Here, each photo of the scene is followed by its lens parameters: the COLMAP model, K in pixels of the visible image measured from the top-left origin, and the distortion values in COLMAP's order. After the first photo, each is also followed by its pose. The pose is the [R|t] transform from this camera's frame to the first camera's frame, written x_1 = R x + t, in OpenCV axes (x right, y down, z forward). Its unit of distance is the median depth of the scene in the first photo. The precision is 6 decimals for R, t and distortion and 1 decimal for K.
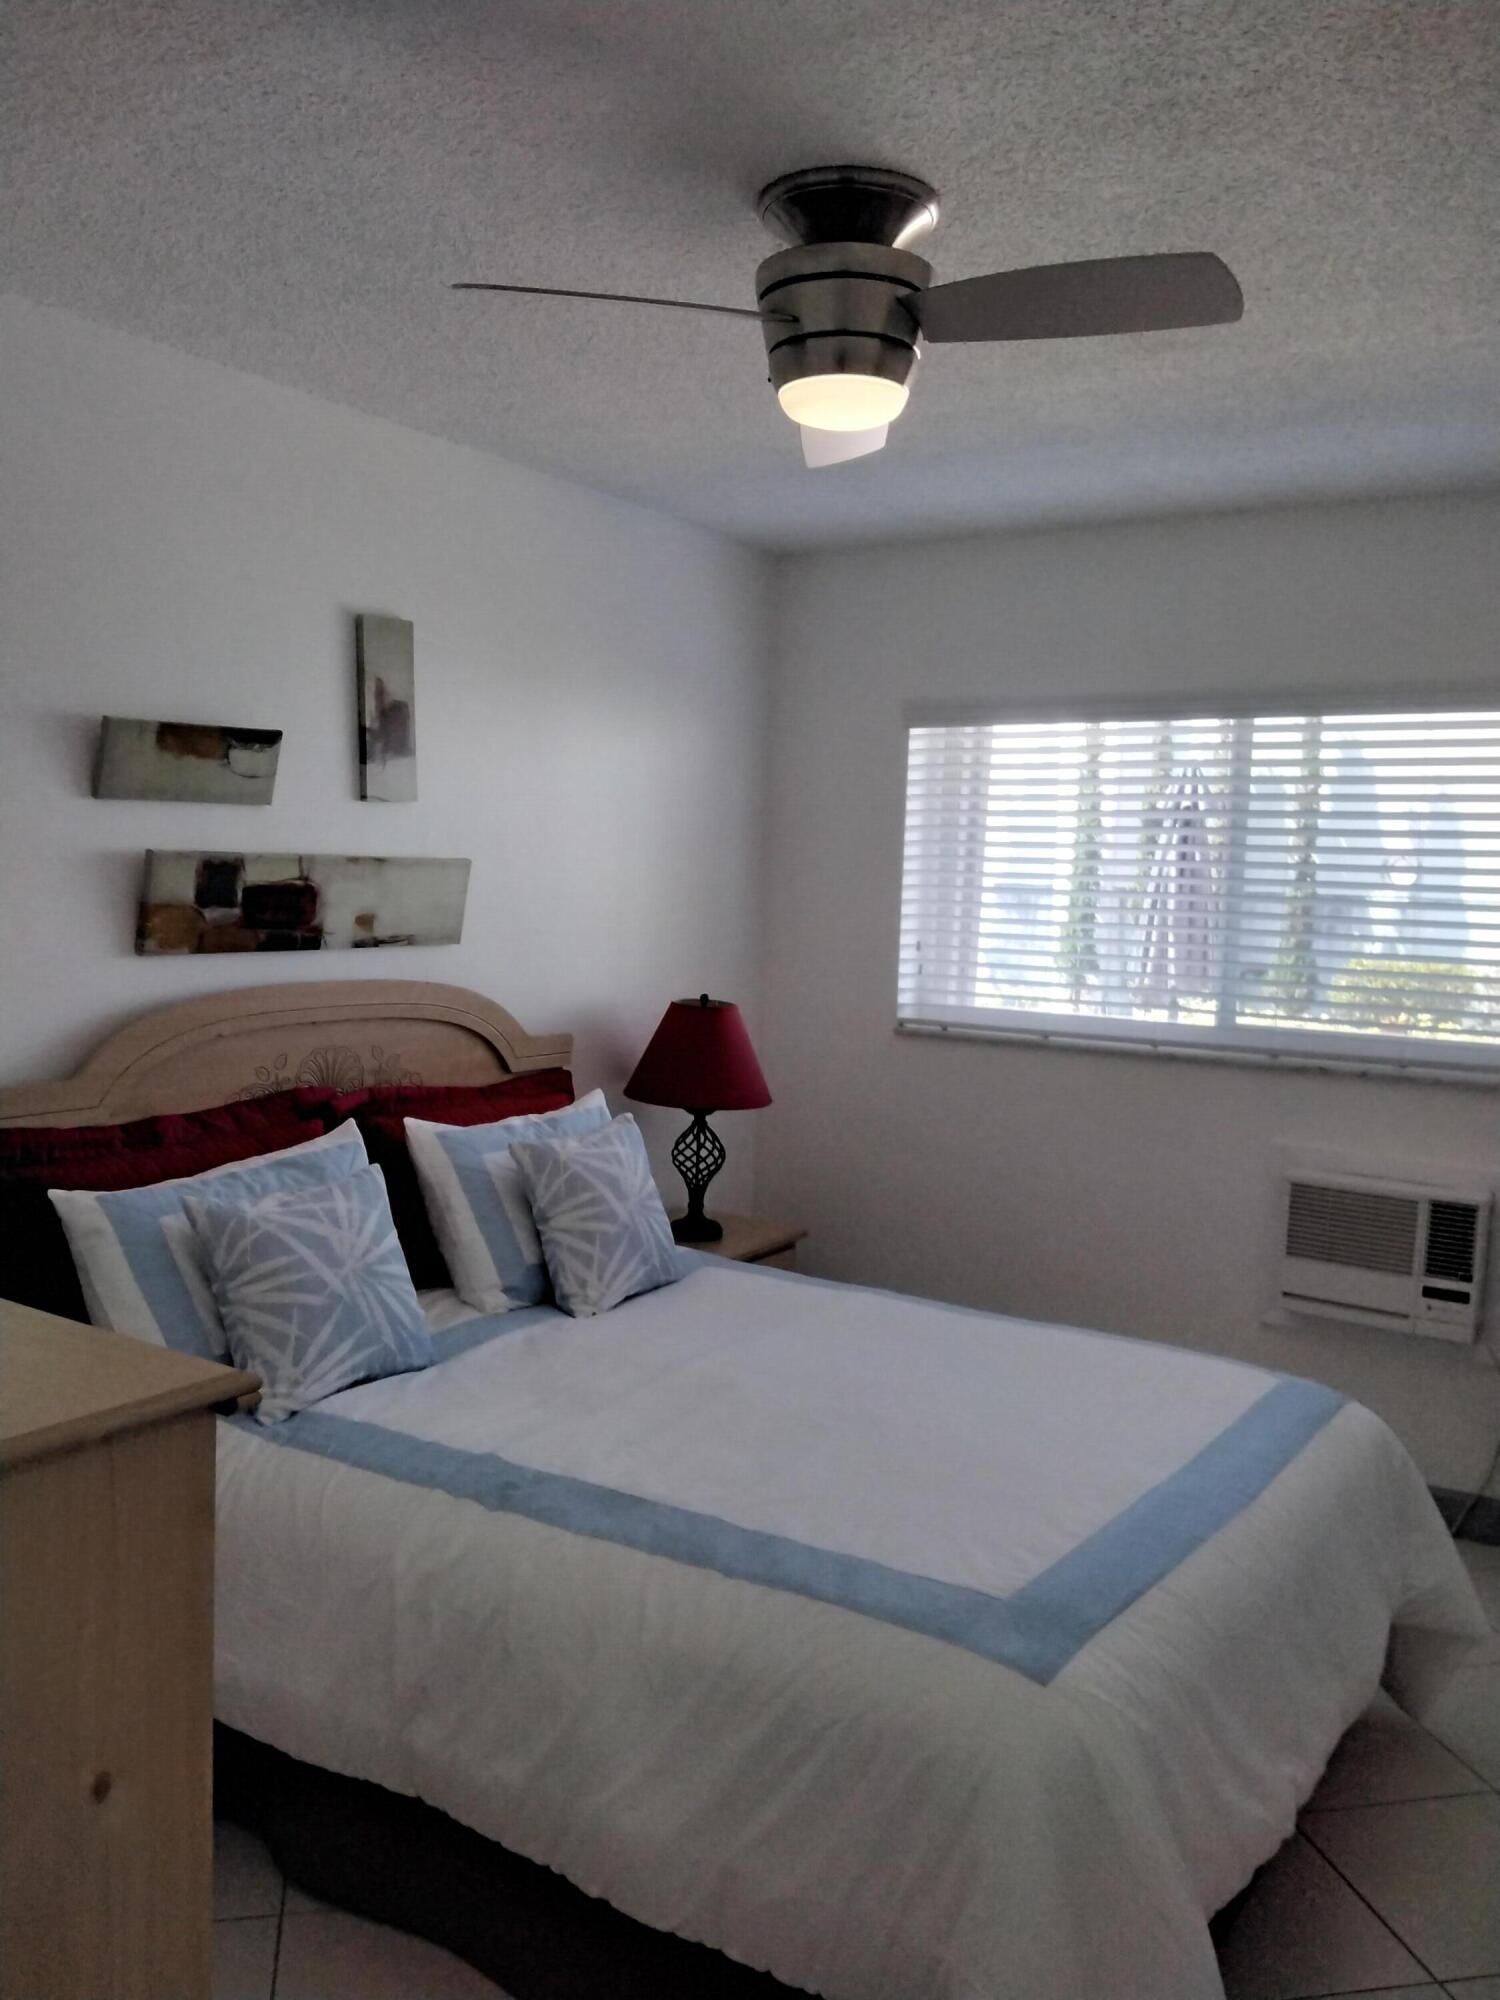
lens RADIAL K [[1561.2, 0, 750.0], [0, 1561.2, 1000.0], [0, 0, 1]] dist [0.112980, -0.233585]
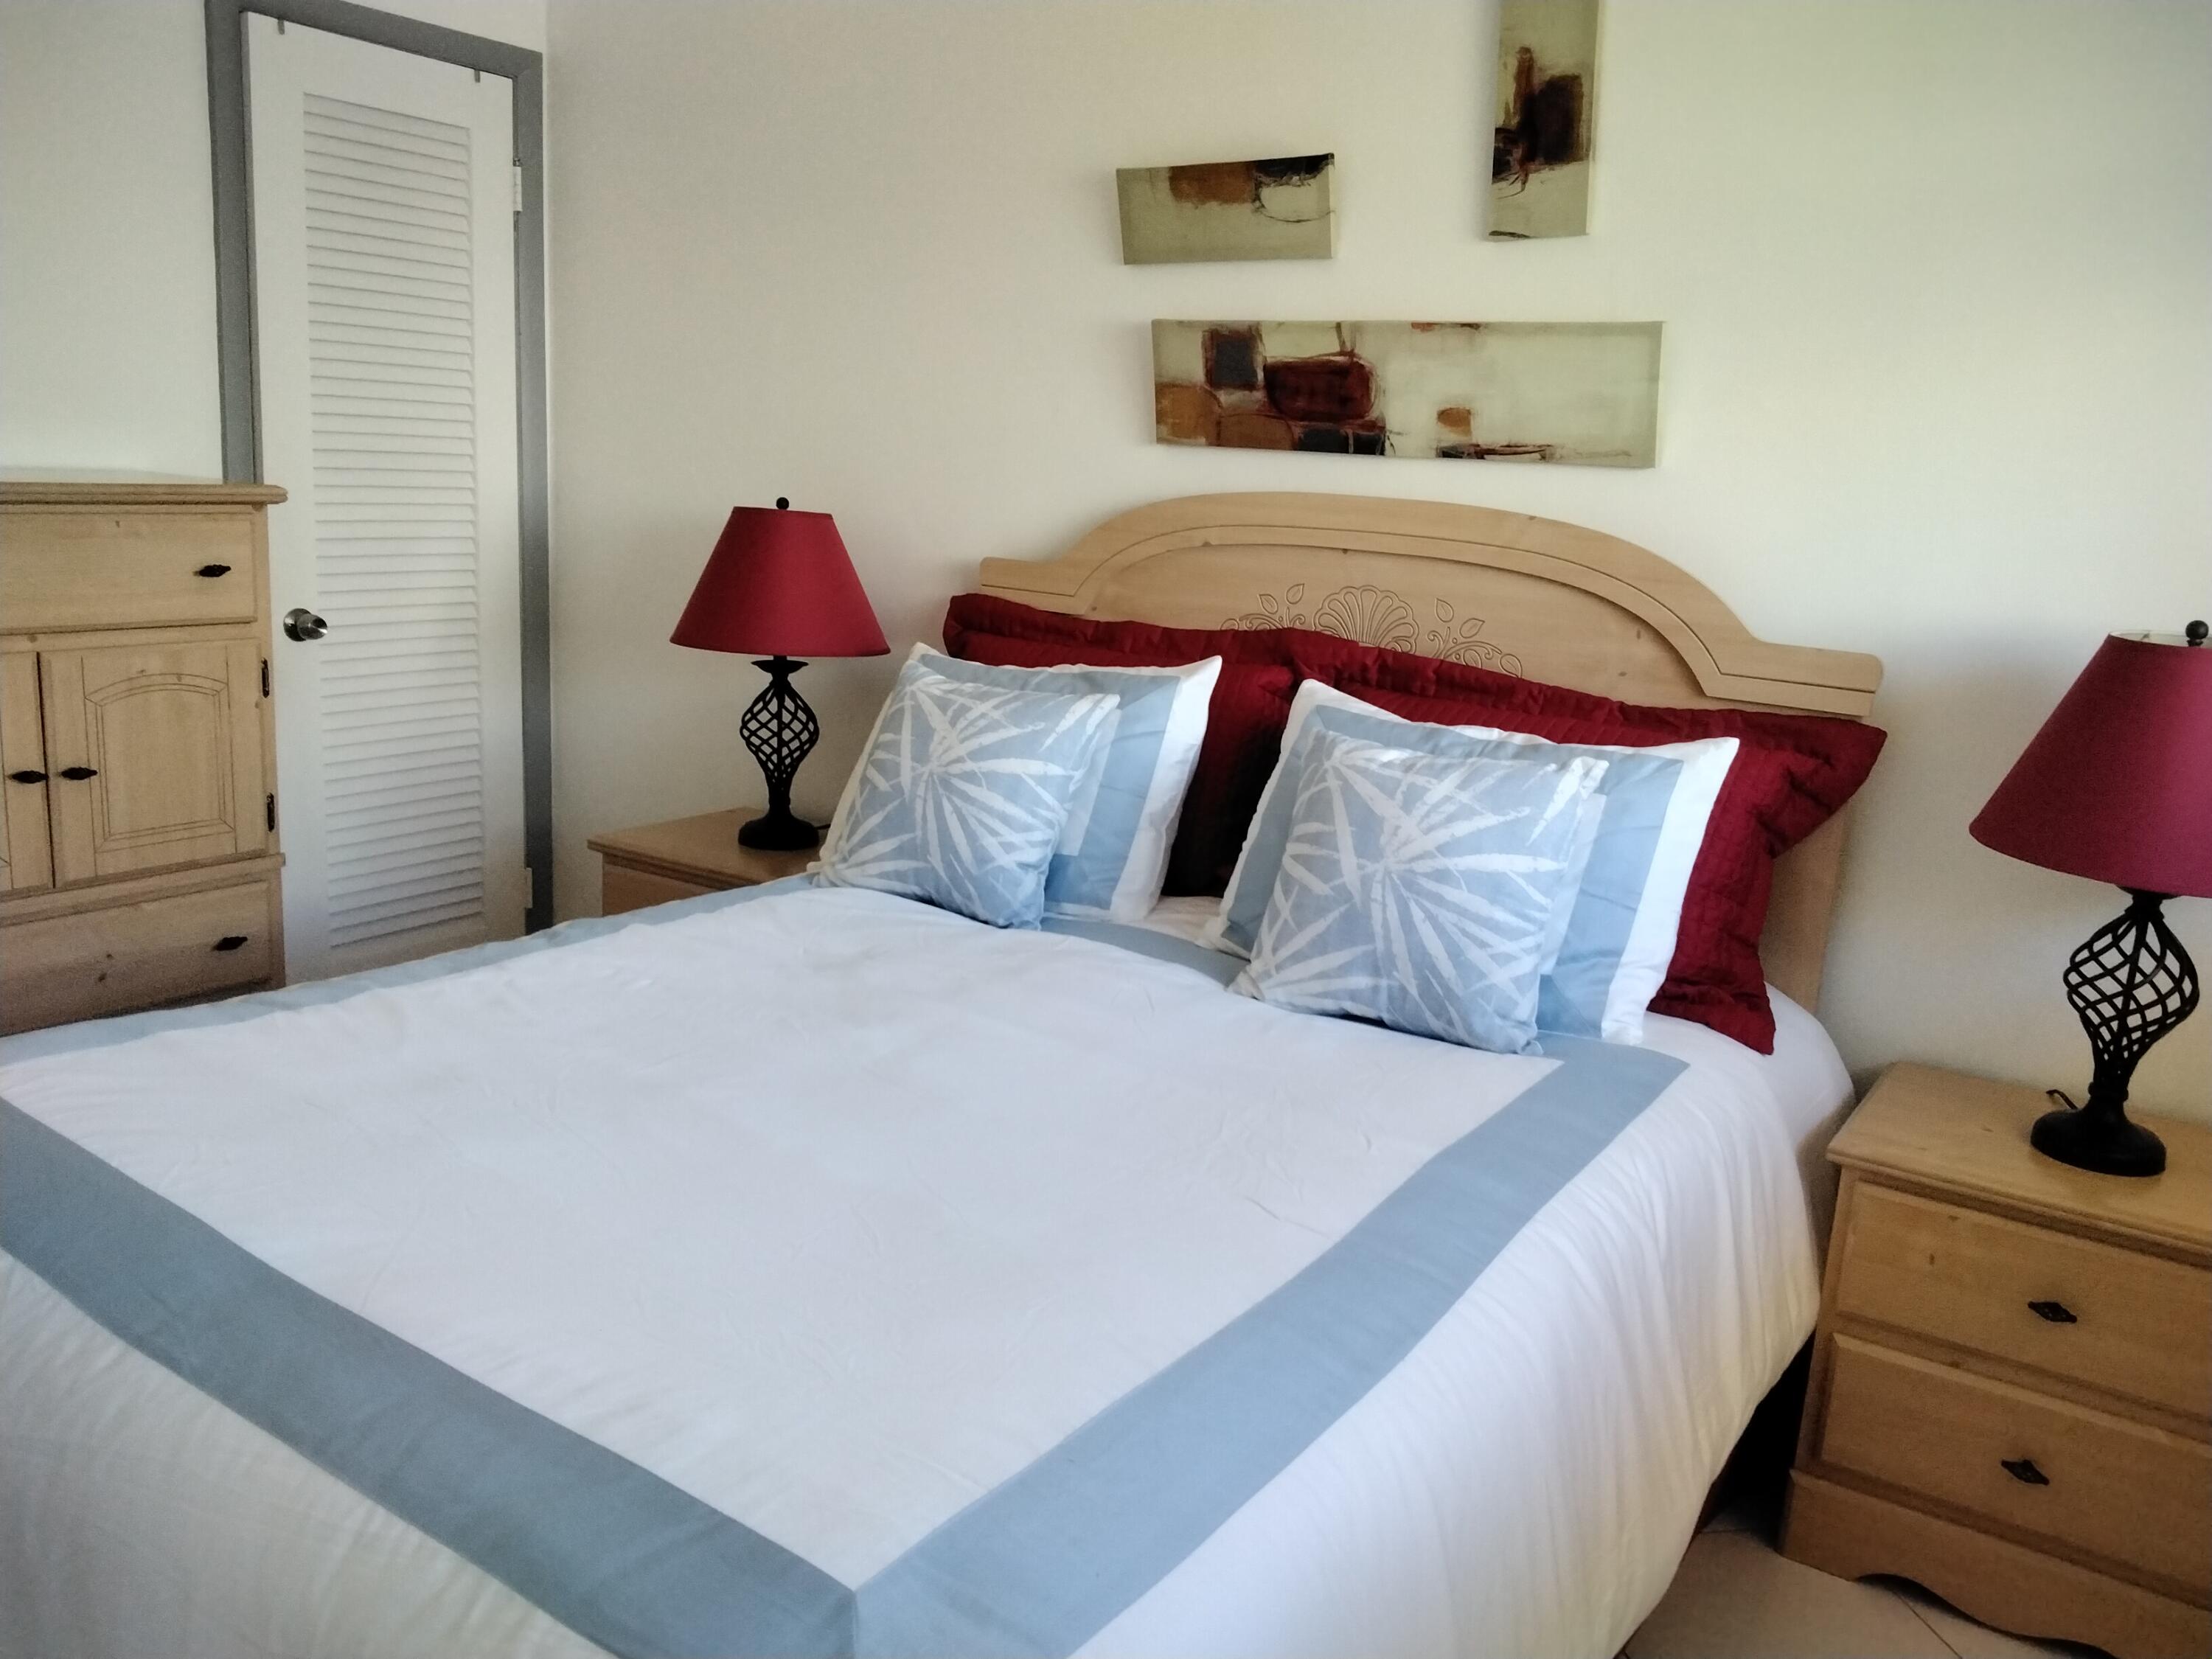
lens RADIAL K [[1726.7, 0, 1100.6], [0, 1726.7, 817.6], [0, 0, 1]] dist [0.112980, -0.233585]
pose [[-0.000864, 0.166762, -0.985997, 0.585374], [-0.151698, 0.974564, 0.164961, 0.020350], [0.988427, 0.149716, 0.024455, 0.904675]]
